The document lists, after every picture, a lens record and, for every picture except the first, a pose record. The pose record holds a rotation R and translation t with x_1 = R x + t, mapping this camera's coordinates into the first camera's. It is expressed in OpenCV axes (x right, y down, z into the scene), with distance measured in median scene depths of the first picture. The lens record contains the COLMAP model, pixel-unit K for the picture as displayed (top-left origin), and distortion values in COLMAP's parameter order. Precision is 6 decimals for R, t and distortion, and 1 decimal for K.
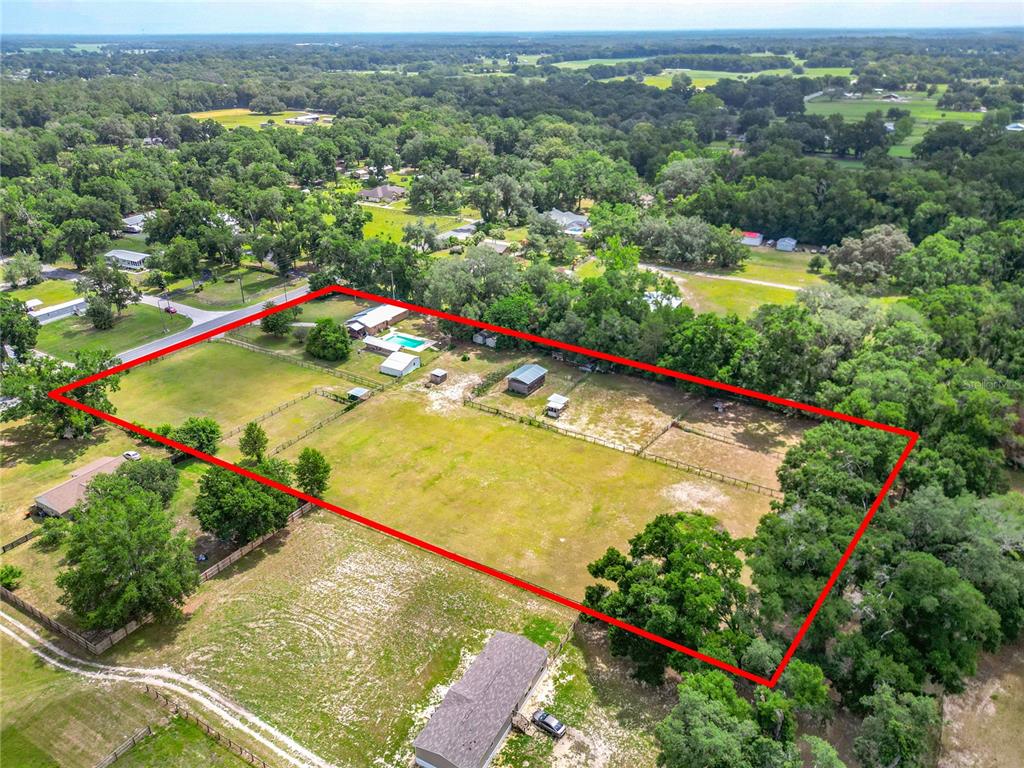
lens RADIAL K [[699.2, 0, 512.0], [0, 699.2, 384.0], [0, 0, 1]] dist [0.084076, -0.001145]
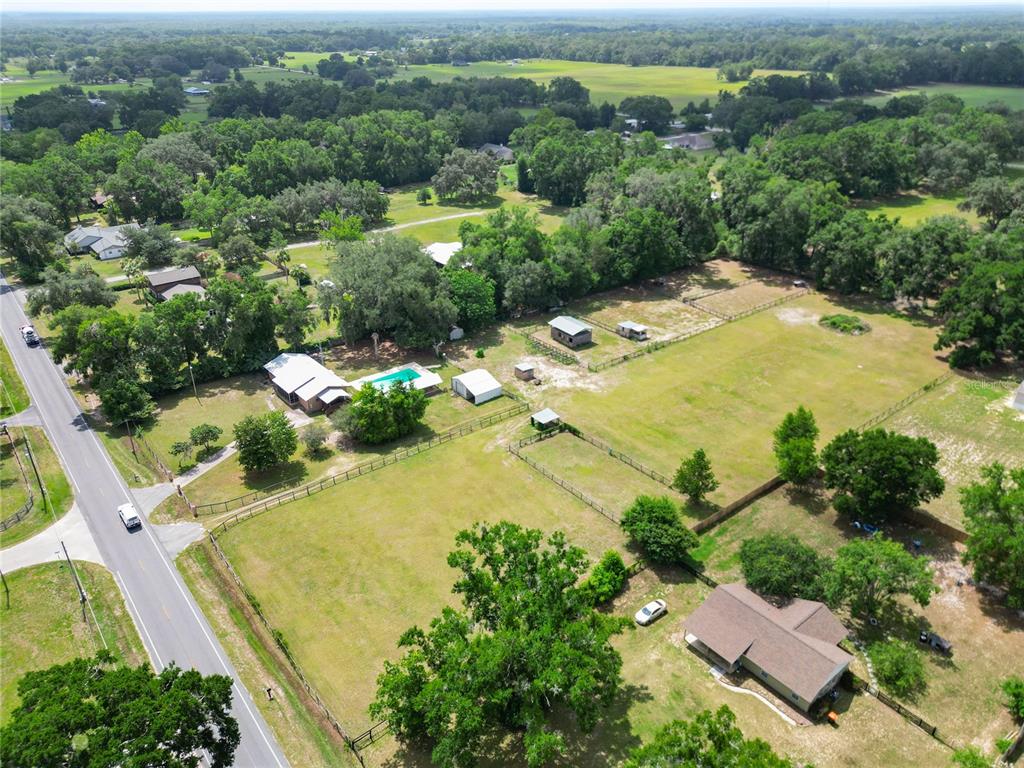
lens RADIAL K [[699.2, 0, 512.0], [0, 699.2, 384.0], [0, 0, 1]] dist [0.084076, -0.001145]
pose [[0.351879, -0.432911, 0.829921, -0.840913], [0.405468, 0.869620, 0.281705, -0.248976], [-0.843669, 0.237380, 0.481532, 0.617936]]
